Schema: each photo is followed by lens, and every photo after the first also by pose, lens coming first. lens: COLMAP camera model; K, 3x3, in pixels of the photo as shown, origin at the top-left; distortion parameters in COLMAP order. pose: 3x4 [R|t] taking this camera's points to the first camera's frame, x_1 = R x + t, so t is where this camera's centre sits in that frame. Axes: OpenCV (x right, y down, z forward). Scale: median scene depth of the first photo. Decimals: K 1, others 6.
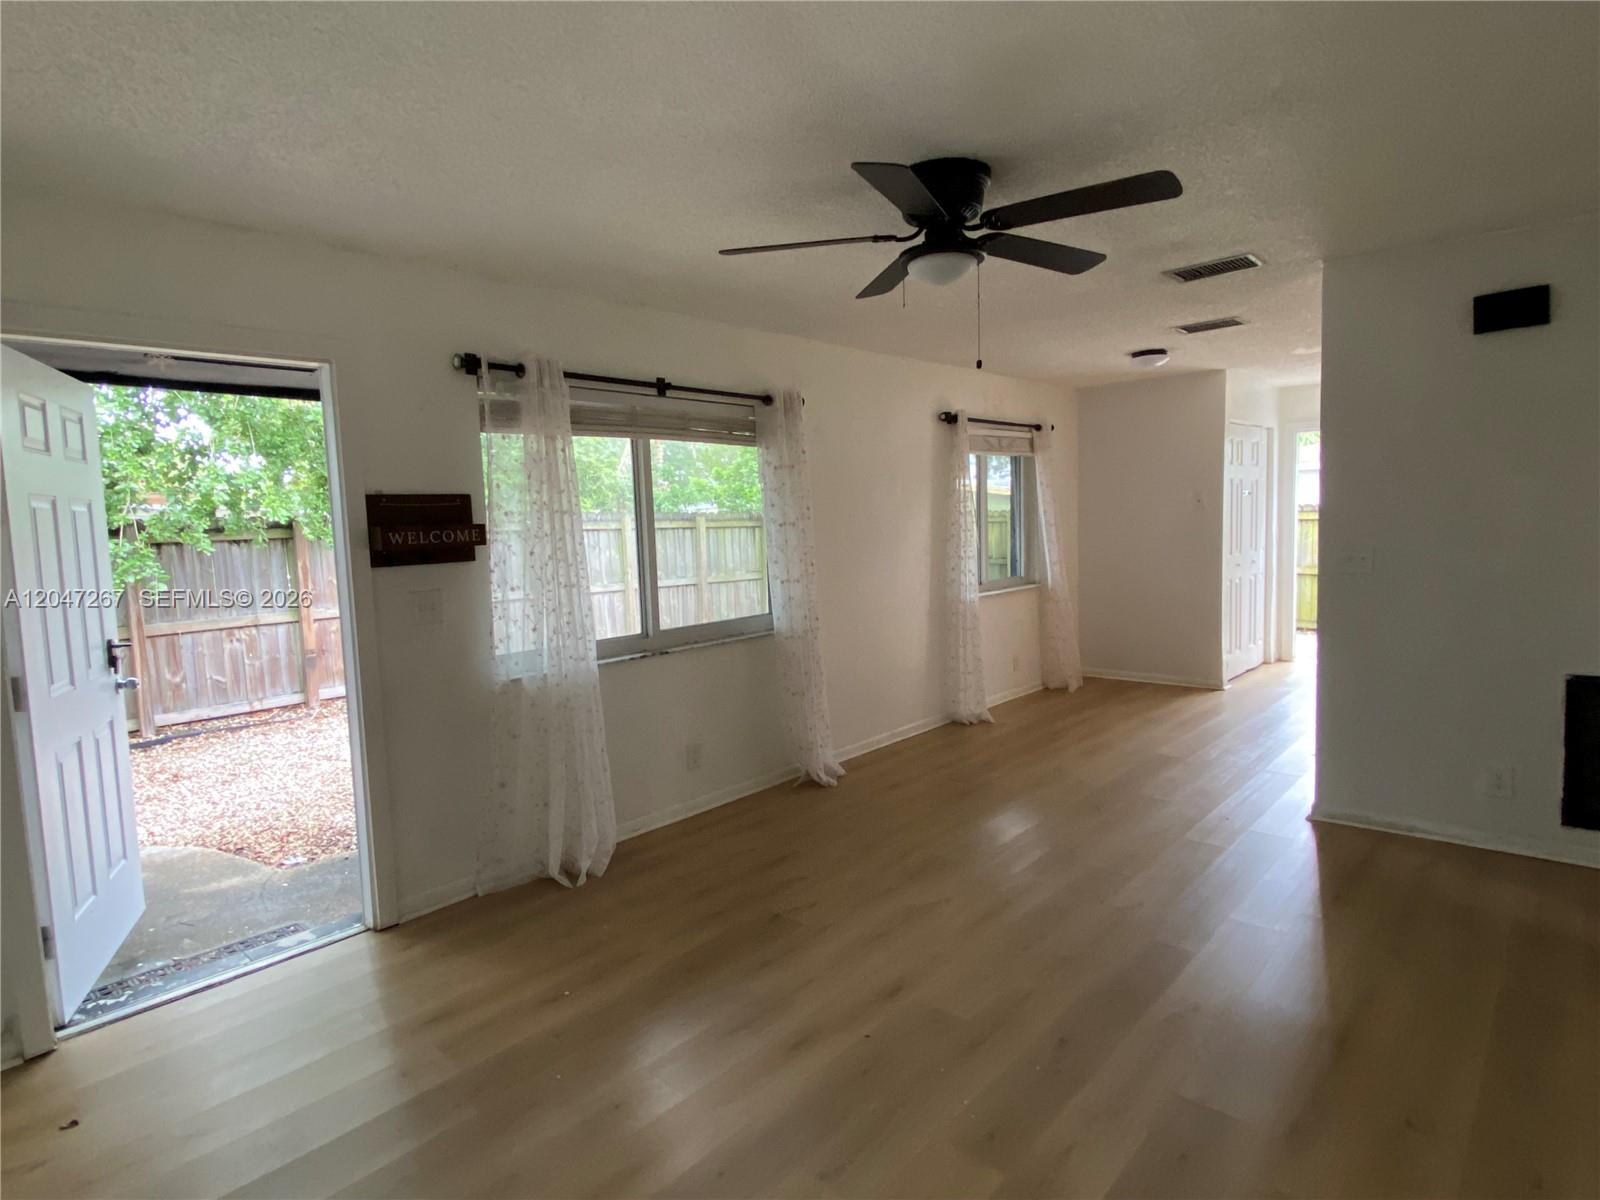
lens RADIAL K [[861.8, 0, 796.5], [0, 861.8, 597.8], [0, 0, 1]] dist [0.047113, -0.001028]
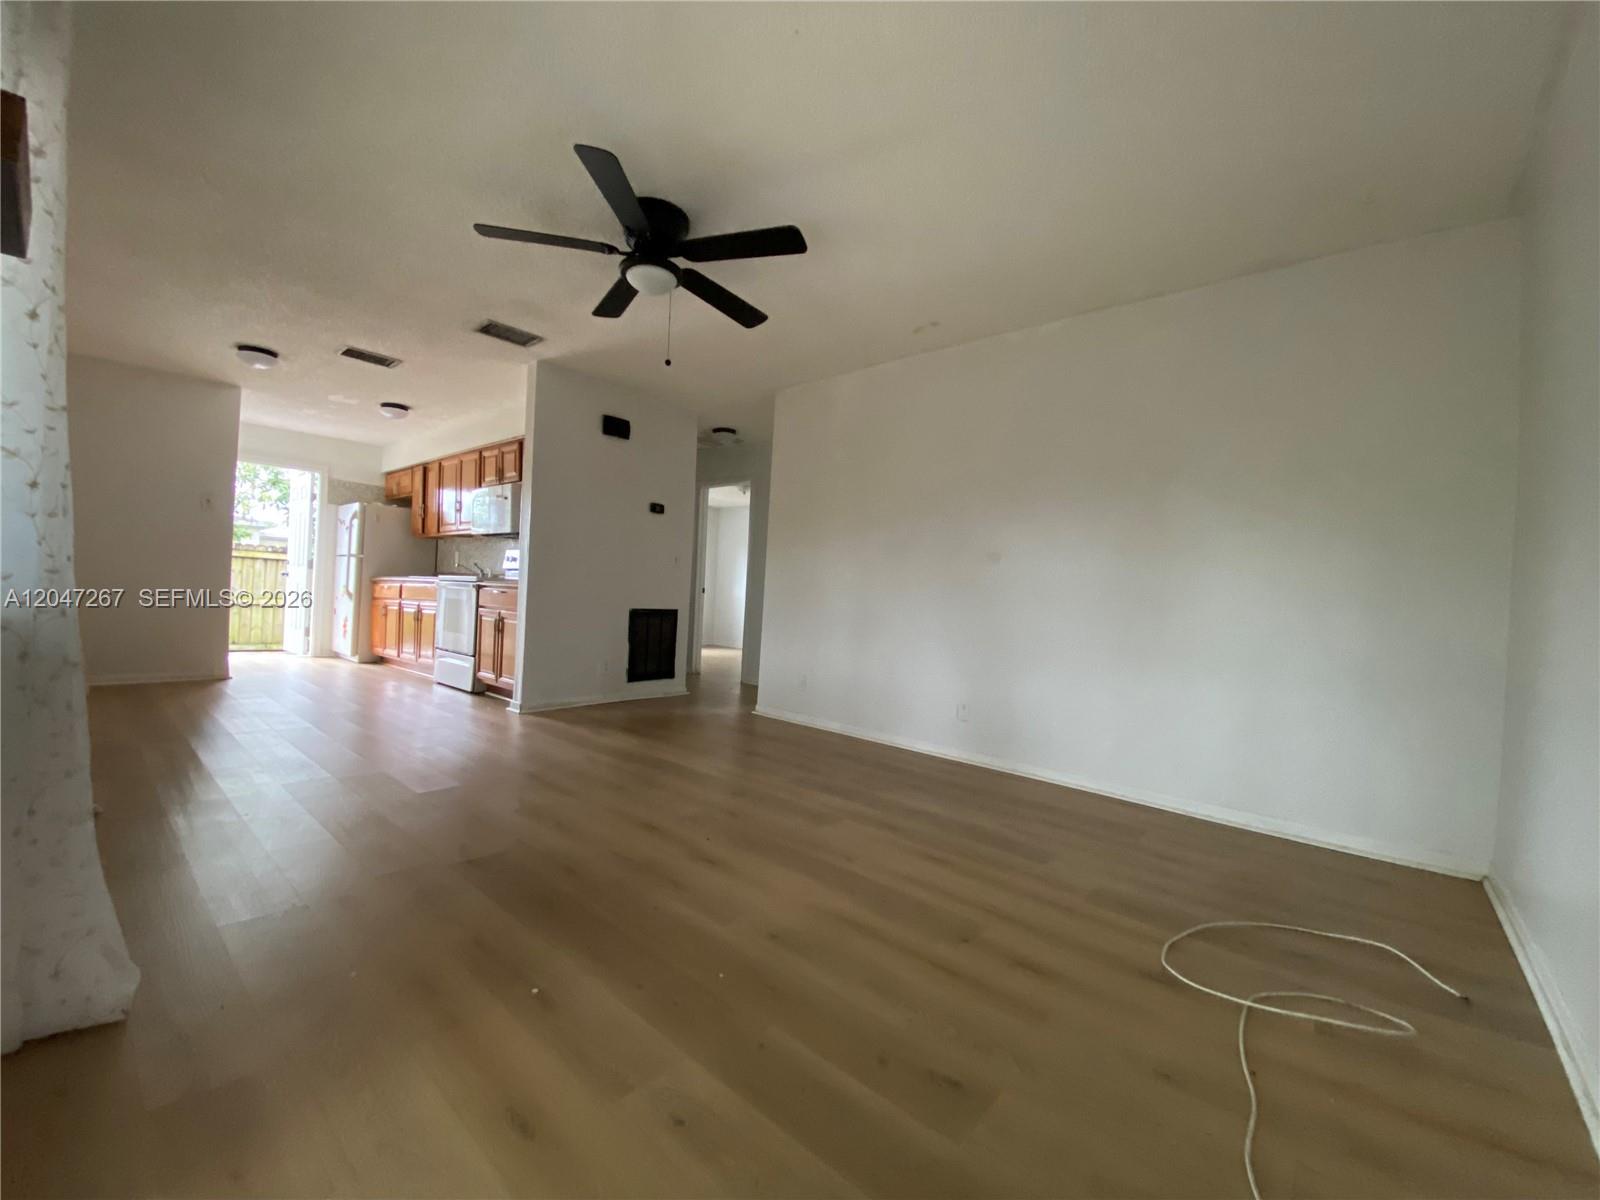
lens RADIAL K [[643.4, 0, 797.0], [0, 643.4, 600.9], [0, 0, 1]] dist [0.002176, -0.011286]
pose [[-0.021585, 0.029889, 0.999320, -0.654980], [0.047678, 0.998447, -0.028833, 0.131405], [-0.998629, 0.047024, -0.022976, 0.640419]]
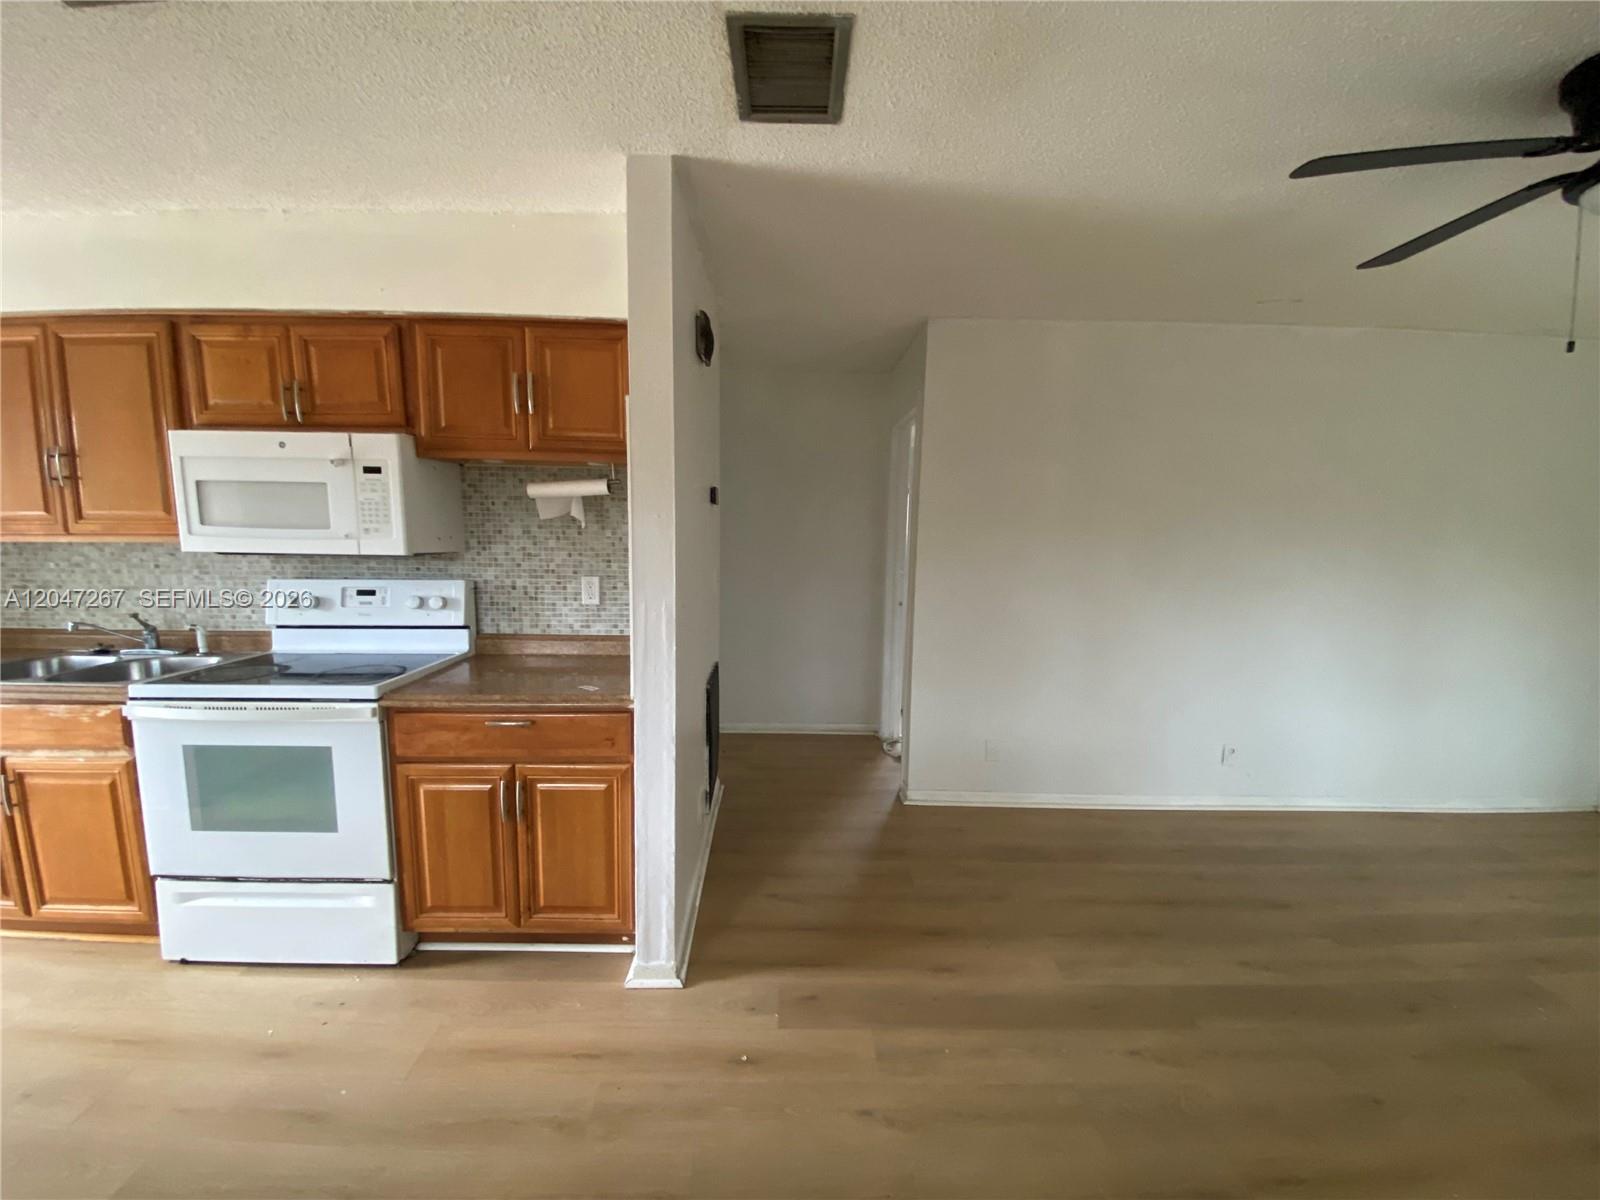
lens RADIAL K [[643.4, 0, 797.0], [0, 643.4, 600.9], [0, 0, 1]] dist [0.002176, -0.011286]
pose [[-0.679854, -0.061691, 0.730748, 0.186472], [0.079497, 0.984384, 0.157063, -0.140185], [-0.729026, 0.164872, -0.664333, 1.445060]]
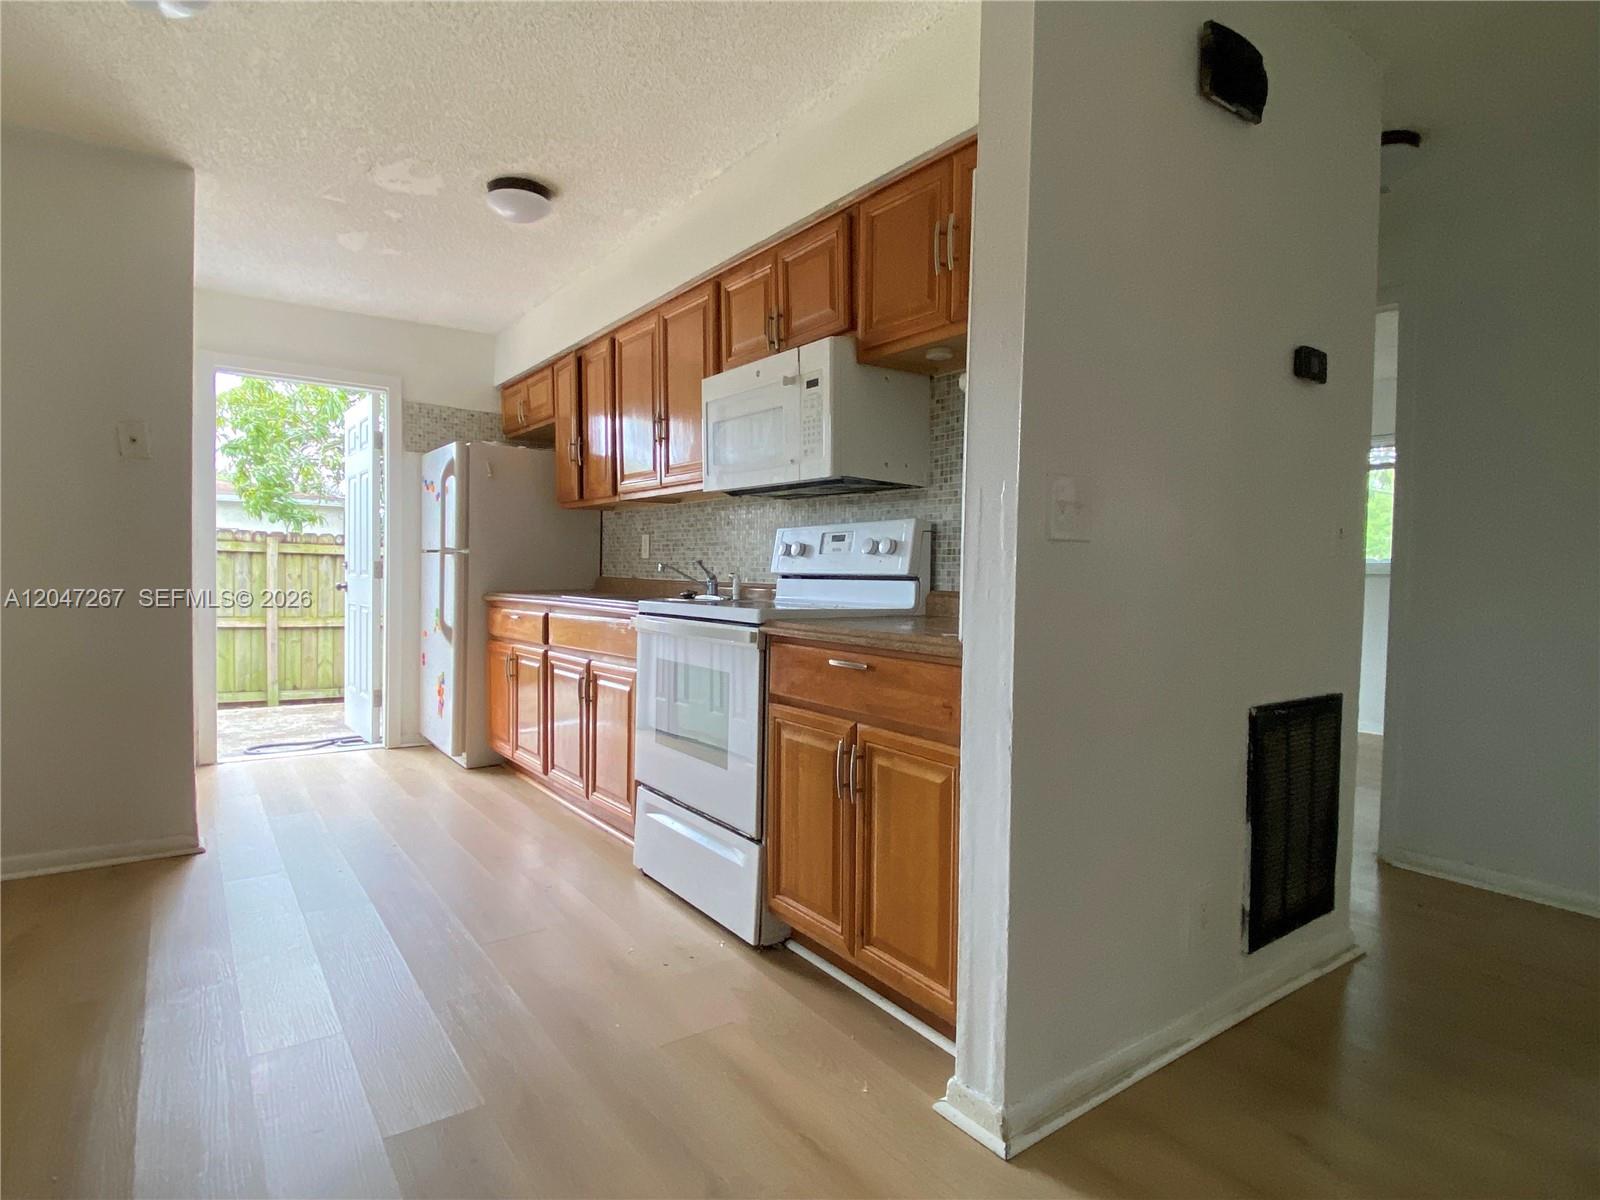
lens RADIAL K [[861.8, 0, 796.5], [0, 861.8, 597.8], [0, 0, 1]] dist [0.047113, -0.001028]
pose [[0.218386, 0.007637, 0.975832, 0.193133], [0.067632, 0.997446, -0.022942, 0.004017], [-0.973516, 0.071008, 0.217312, 1.171135]]
